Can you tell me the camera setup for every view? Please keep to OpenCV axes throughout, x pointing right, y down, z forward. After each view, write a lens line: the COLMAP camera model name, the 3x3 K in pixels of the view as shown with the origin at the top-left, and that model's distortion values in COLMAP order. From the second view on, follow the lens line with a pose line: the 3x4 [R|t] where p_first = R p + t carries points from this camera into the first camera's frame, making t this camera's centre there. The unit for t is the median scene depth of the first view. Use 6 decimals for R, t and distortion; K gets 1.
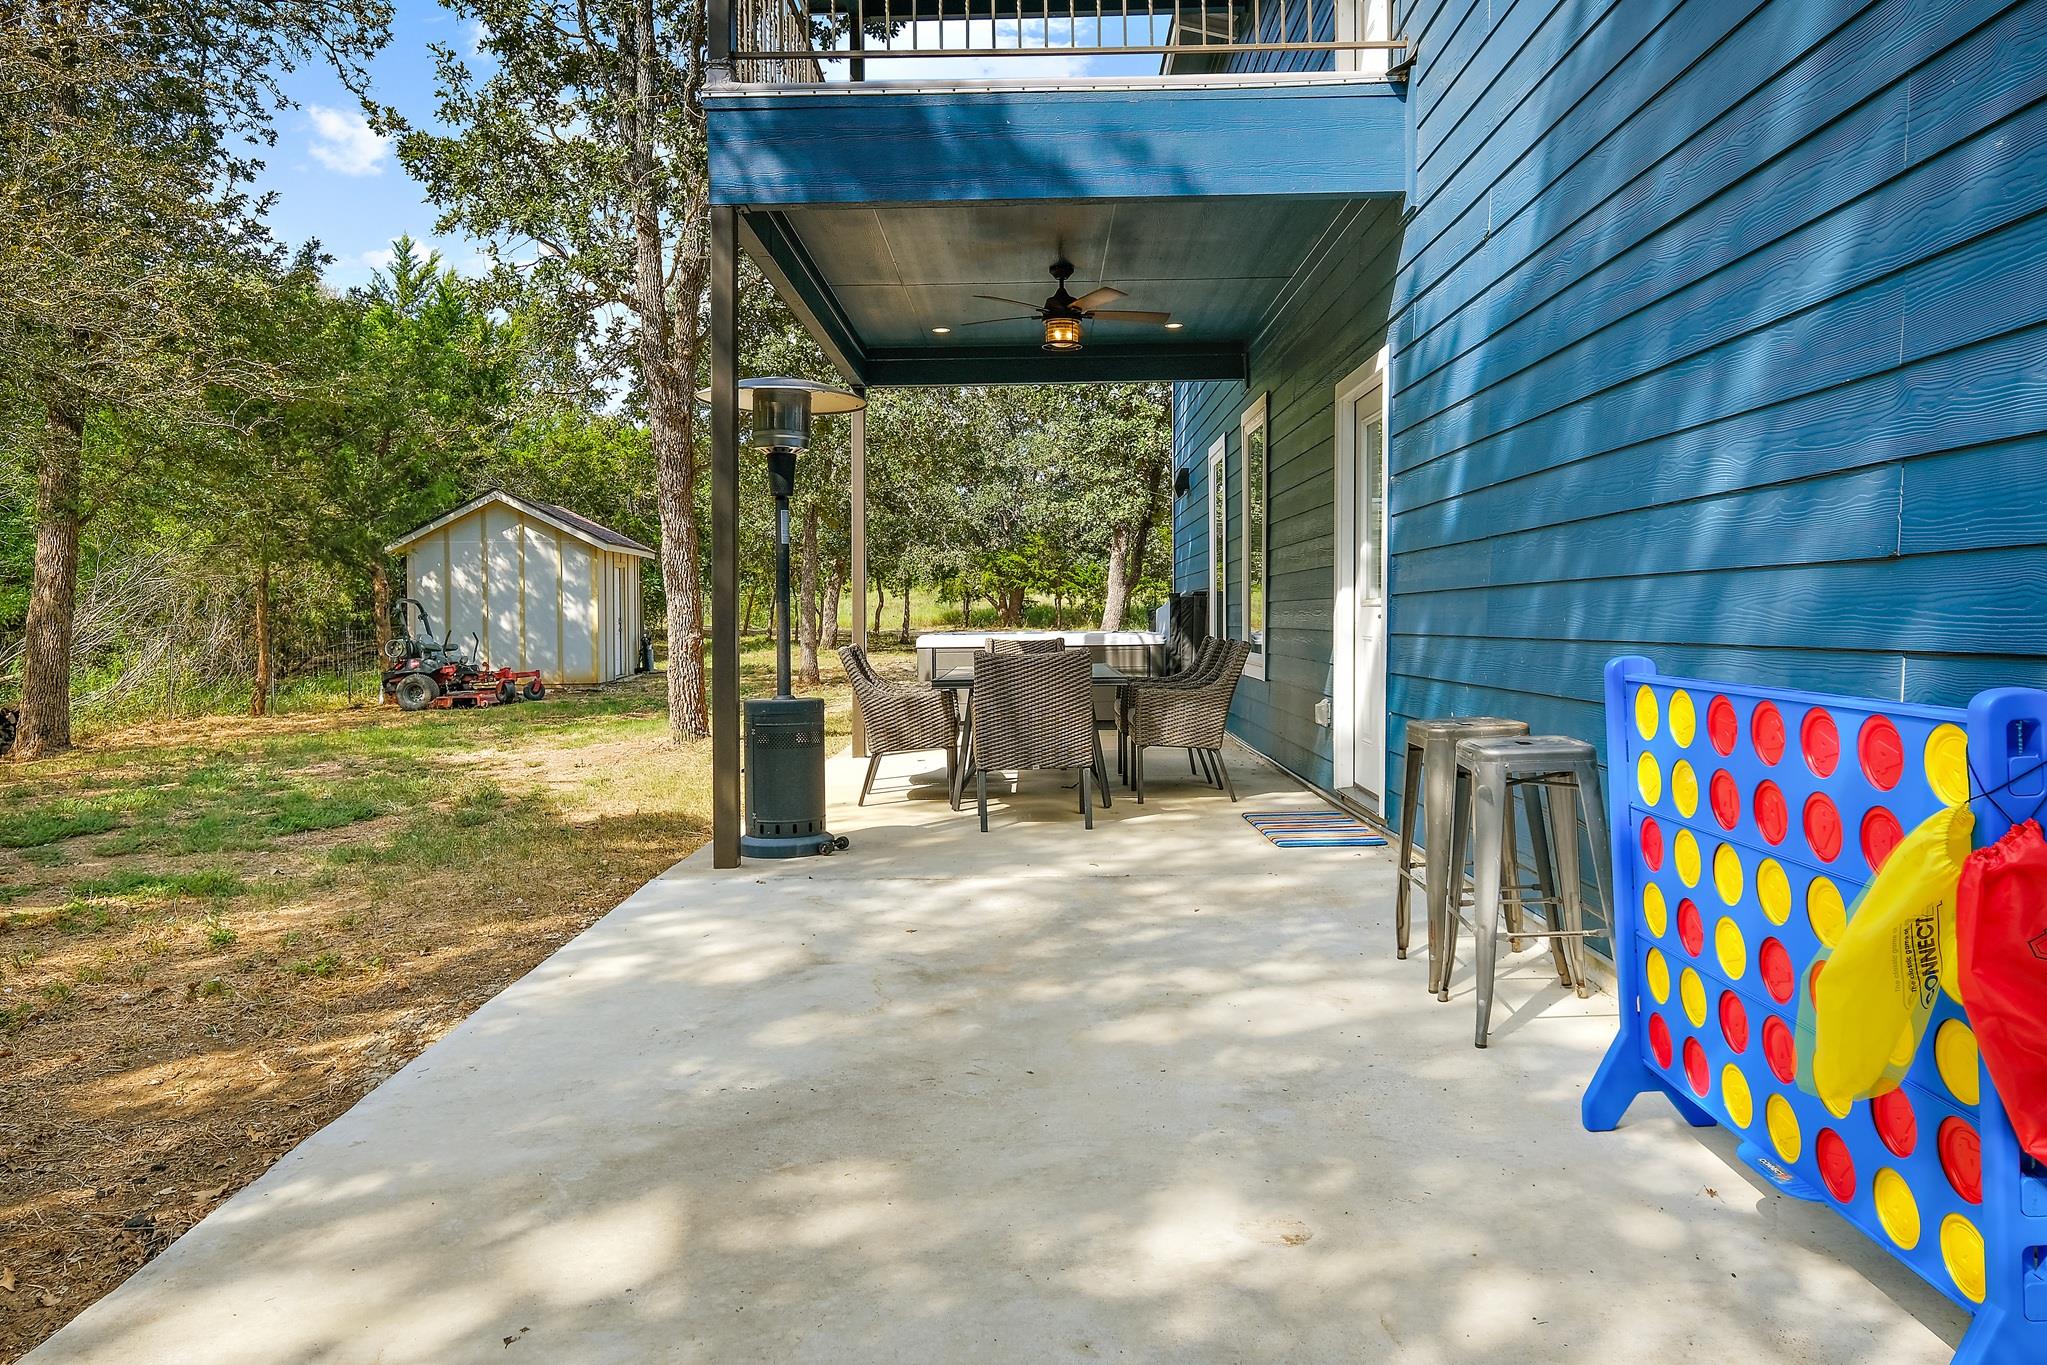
lens RADIAL K [[1375.7, 0, 1023.5], [0, 1375.7, 682.5], [0, 0, 1]] dist [0.134620, 0.000108]
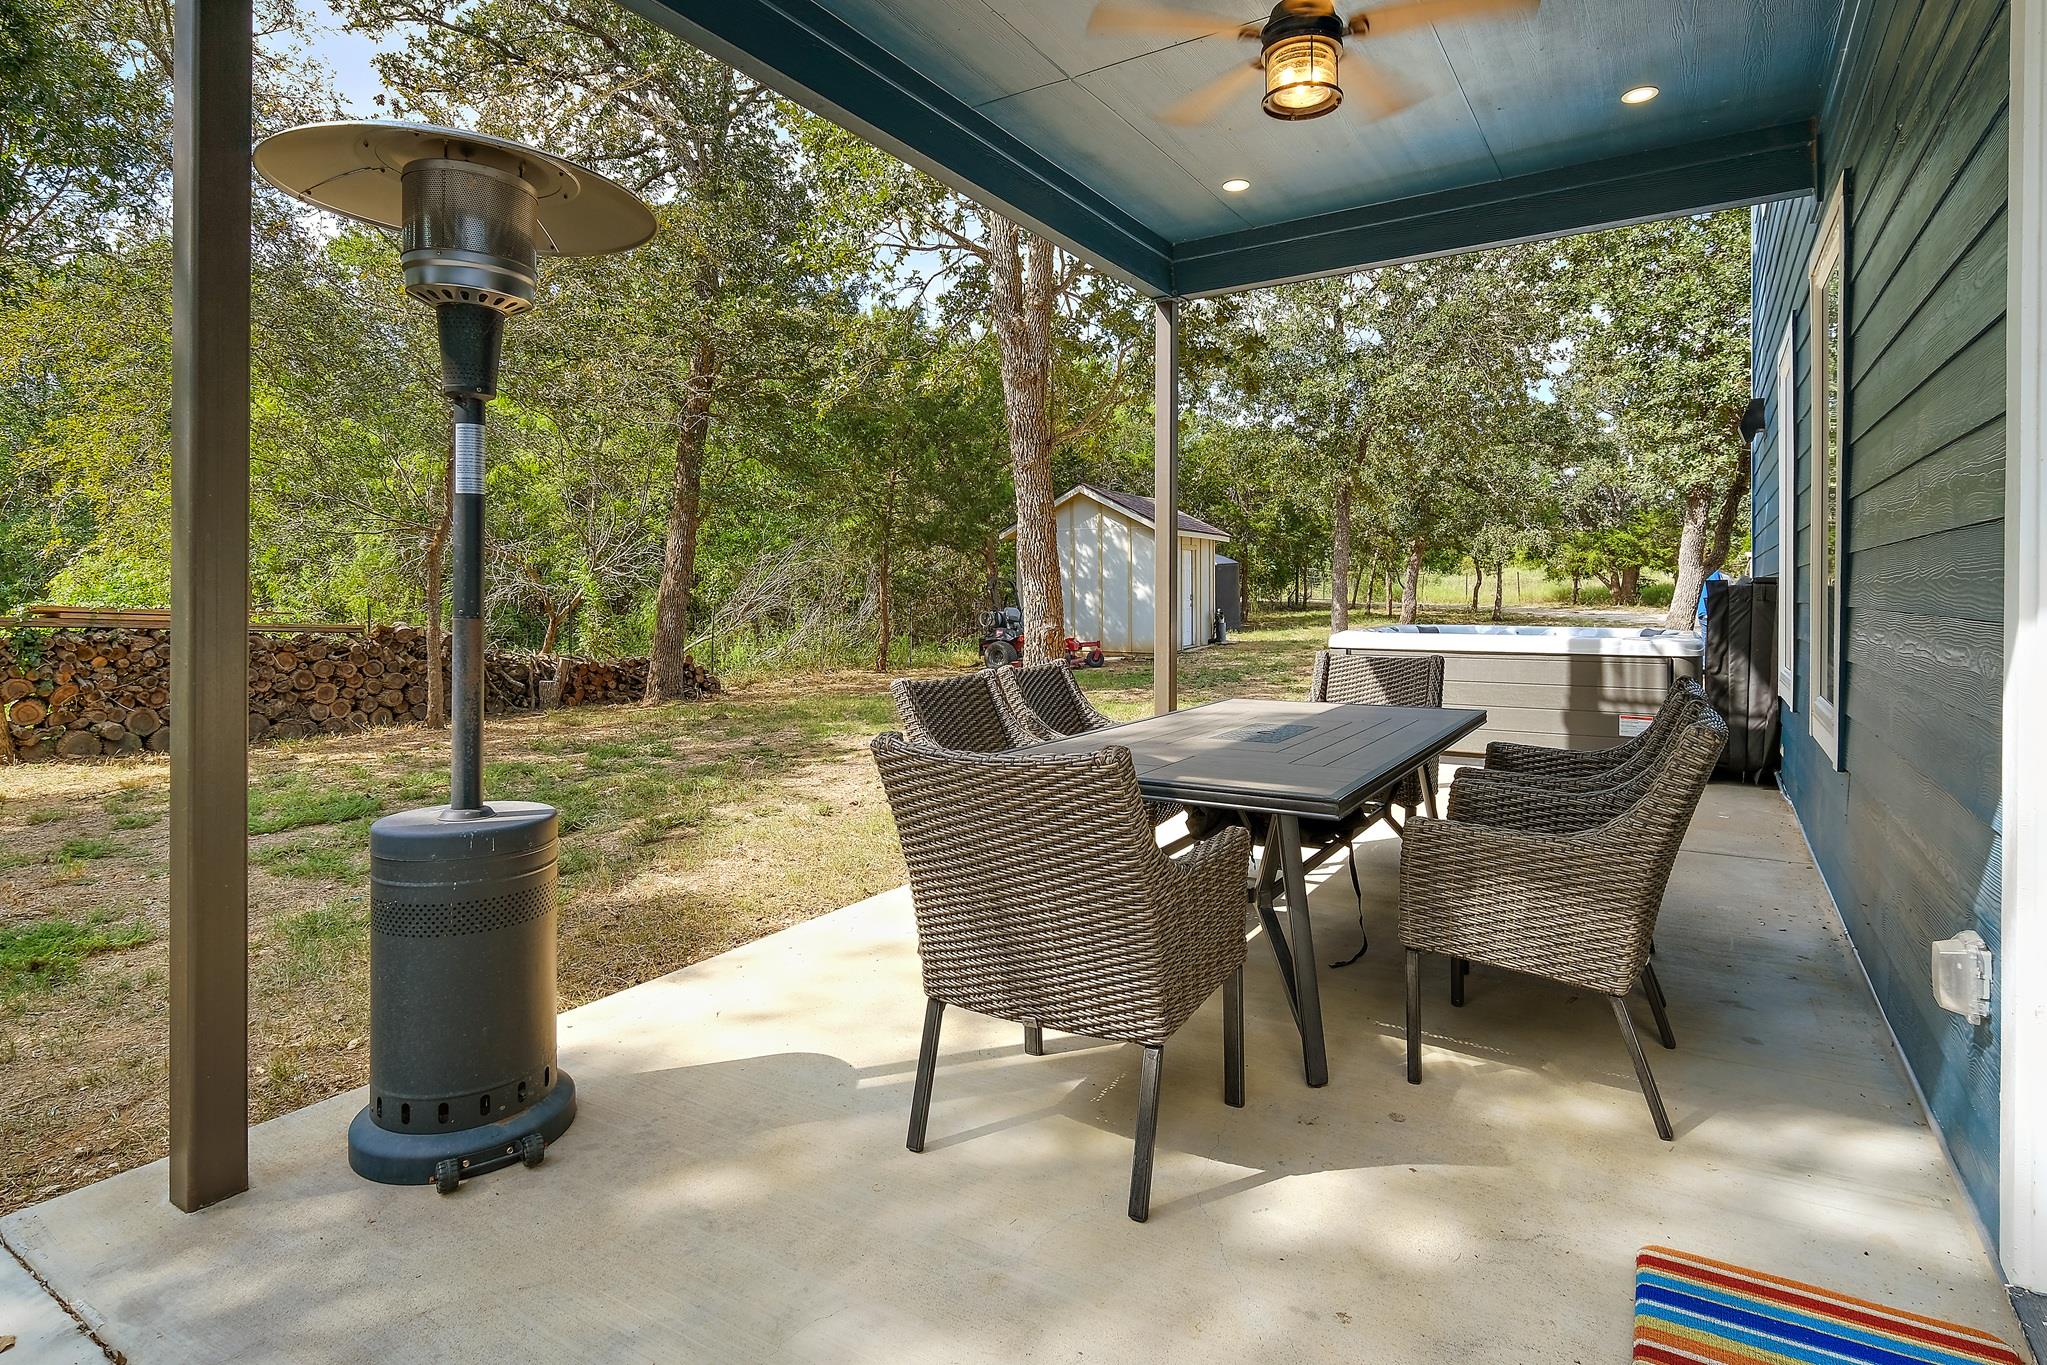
lens RADIAL K [[1085.6, 0, 1024.2], [0, 1085.6, 589.0], [0, 0, 1]] dist [0.017364, -0.000082]
pose [[0.859564, 0.013063, -0.510861, 0.052330], [-0.036921, 0.998648, -0.036587, -0.017398], [0.509692, 0.050310, 0.858885, 0.224239]]
